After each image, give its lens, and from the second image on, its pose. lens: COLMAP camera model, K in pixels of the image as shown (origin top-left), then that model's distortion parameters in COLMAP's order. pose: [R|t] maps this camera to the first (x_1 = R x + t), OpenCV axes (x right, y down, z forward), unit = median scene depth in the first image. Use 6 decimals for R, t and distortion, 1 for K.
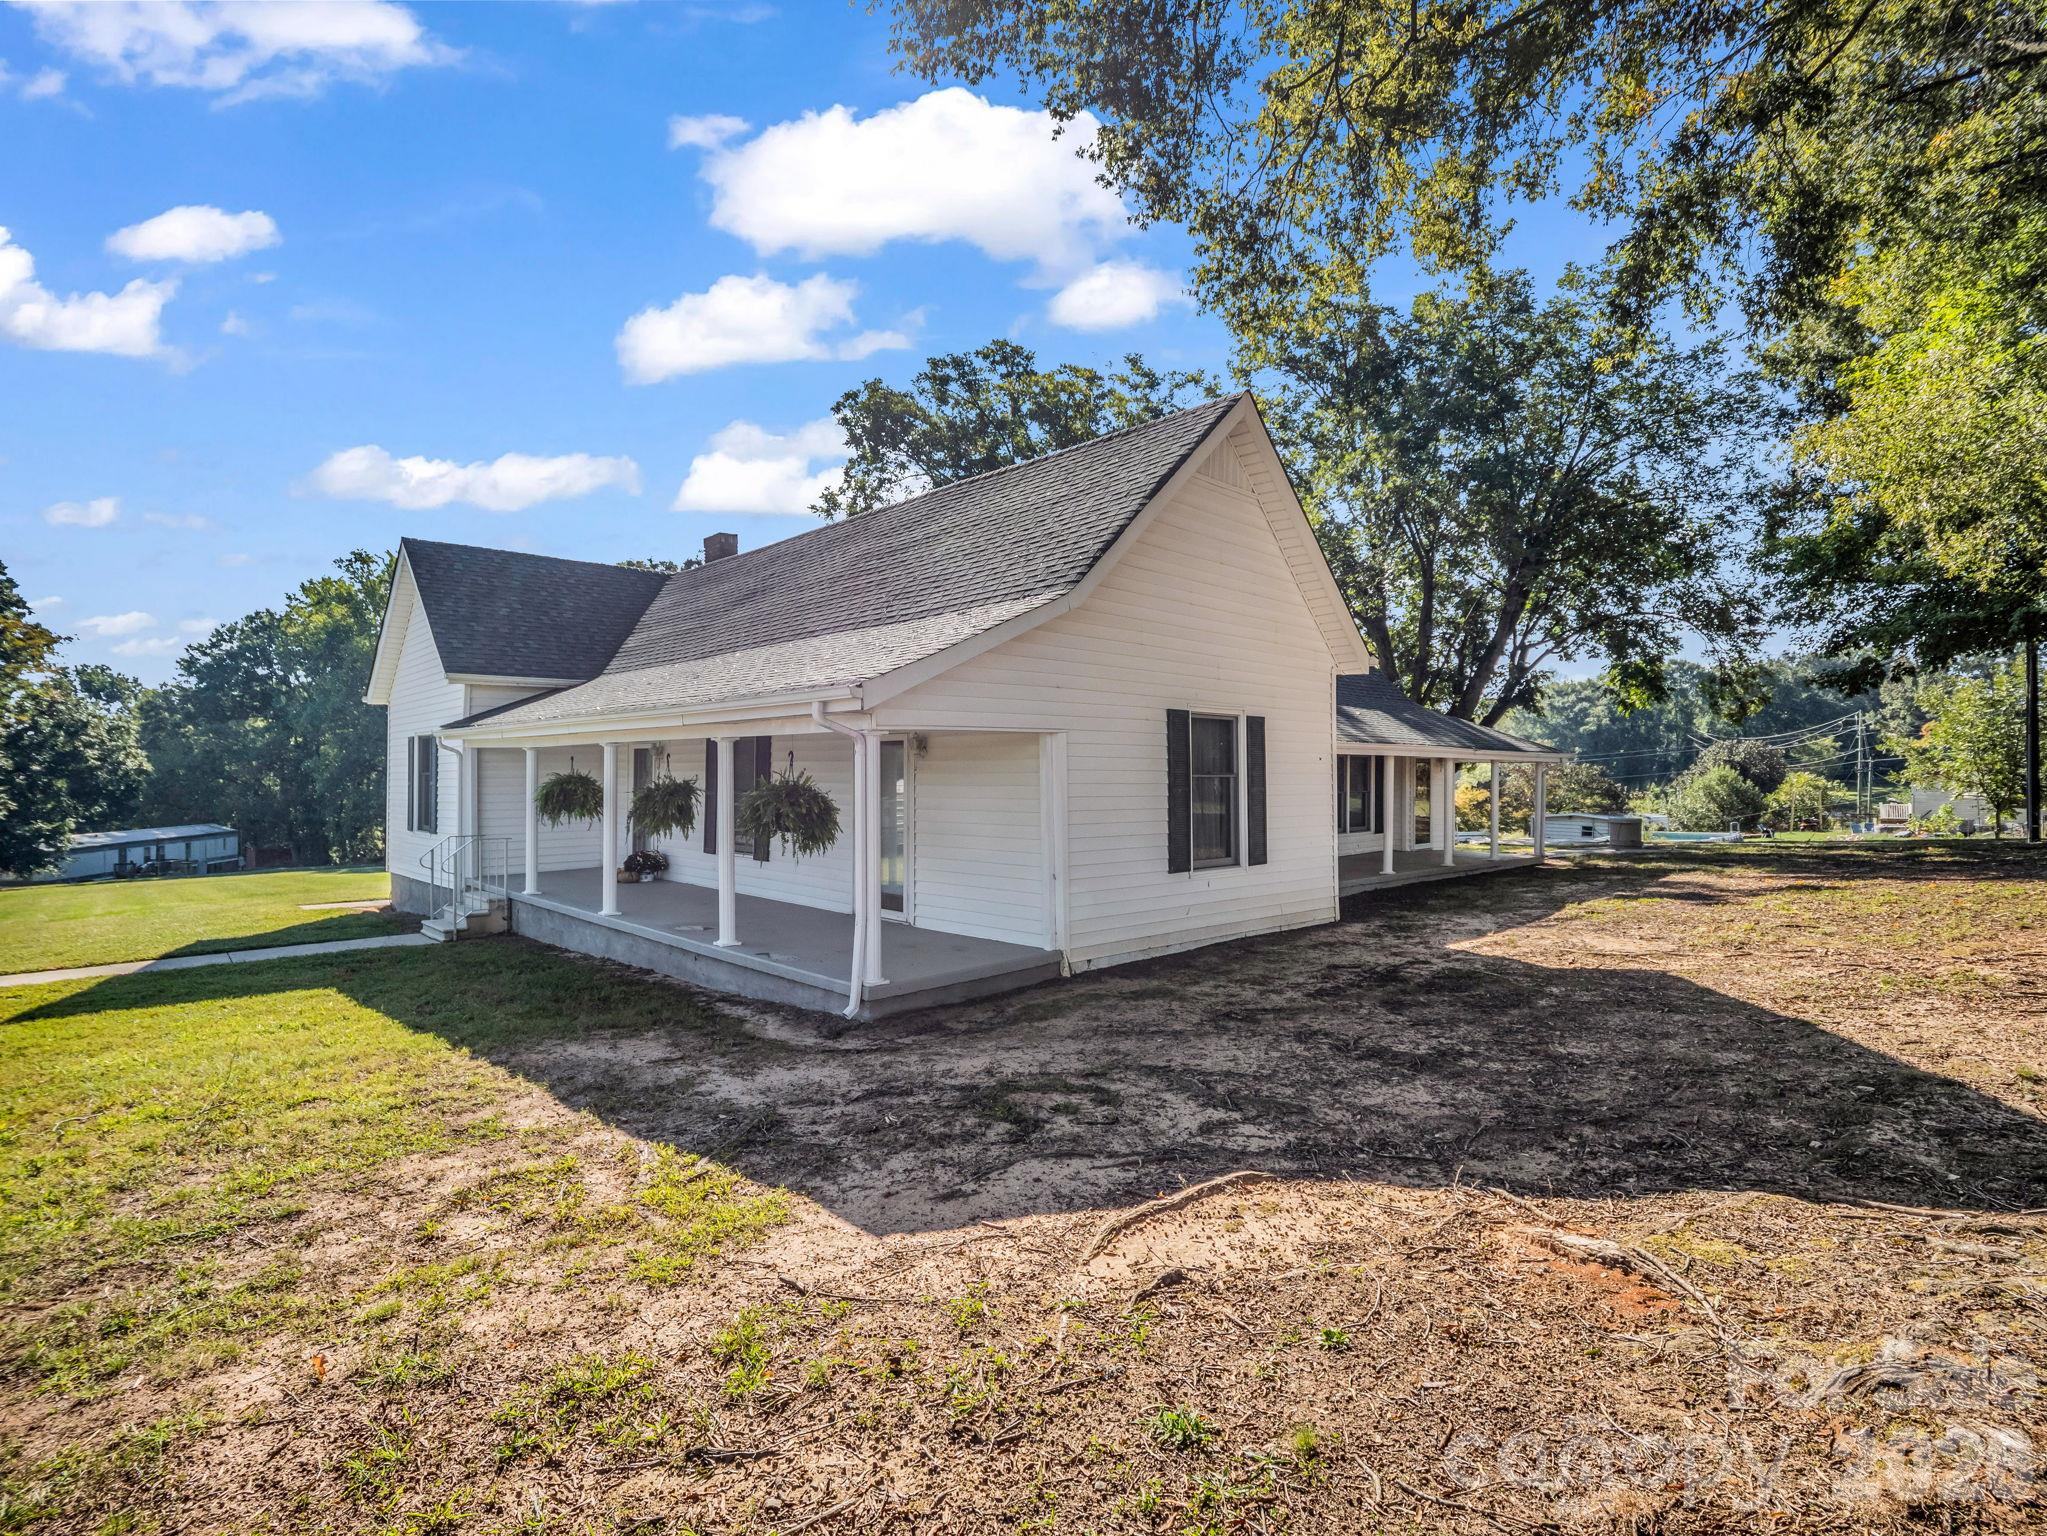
lens RADIAL K [[1017.7, 0, 1027.1], [0, 1017.7, 762.4], [0, 0, 1]] dist [-0.014795, -0.000236]
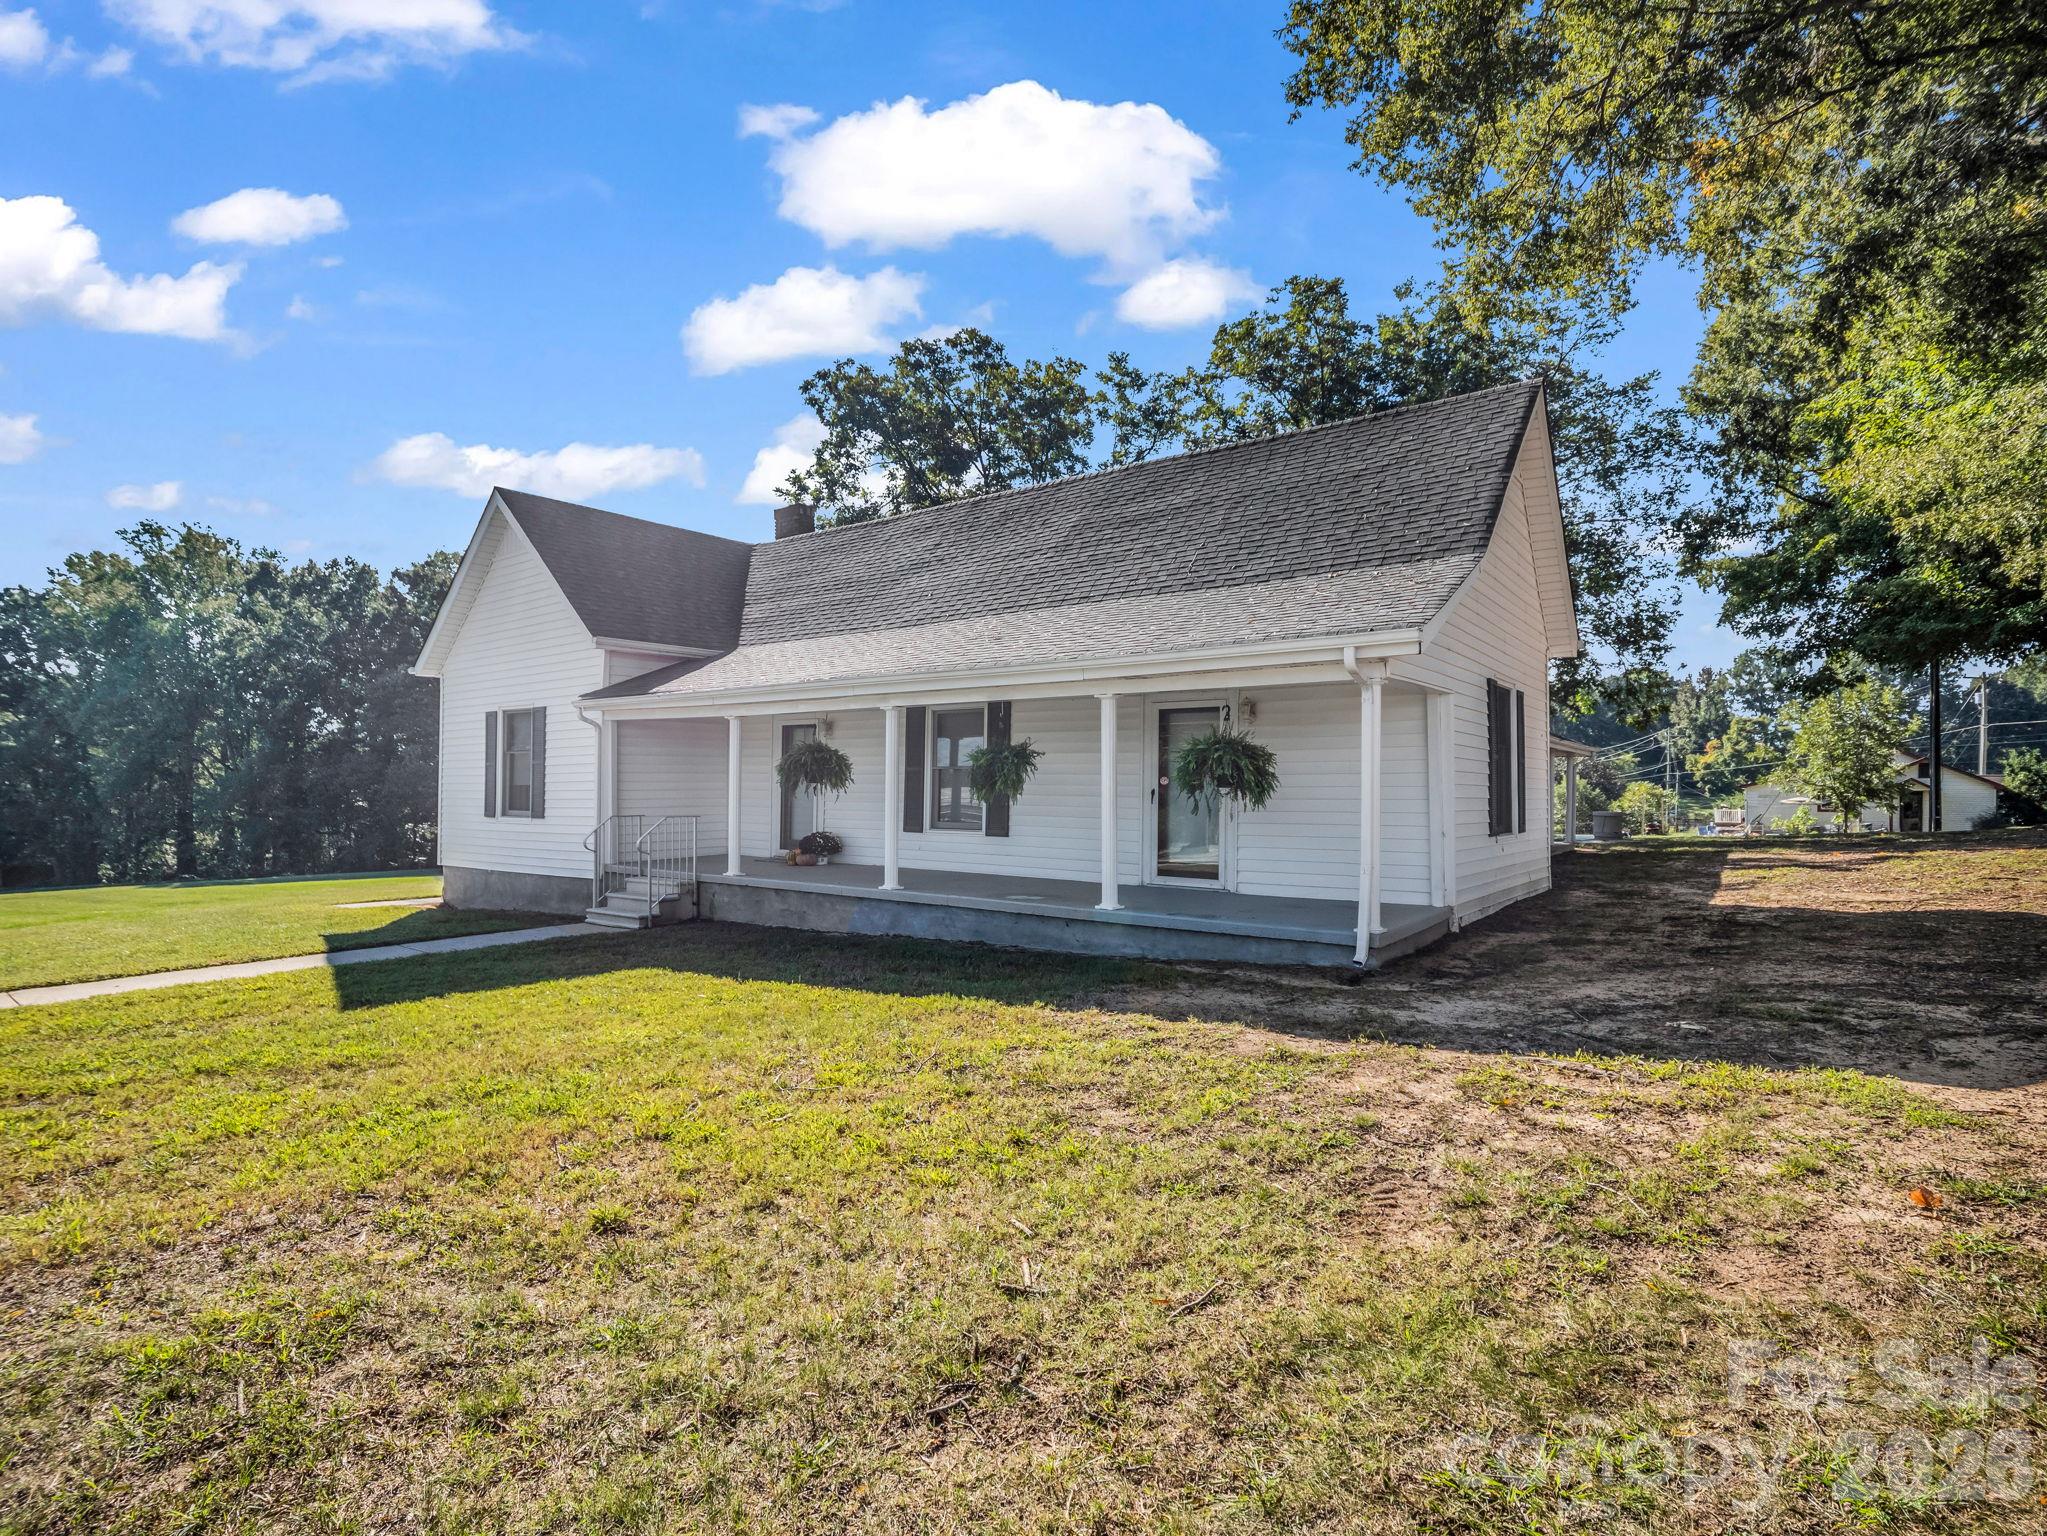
lens RADIAL K [[1041.6, 0, 1024.3], [0, 1041.6, 769.0], [0, 0, 1]] dist [-0.016155, -0.000964]
pose [[0.985897, 0.005970, 0.167245, -0.166018], [-0.004754, 0.999959, -0.007669, 0.016693], [-0.167284, 0.006766, 0.985886, 0.011623]]
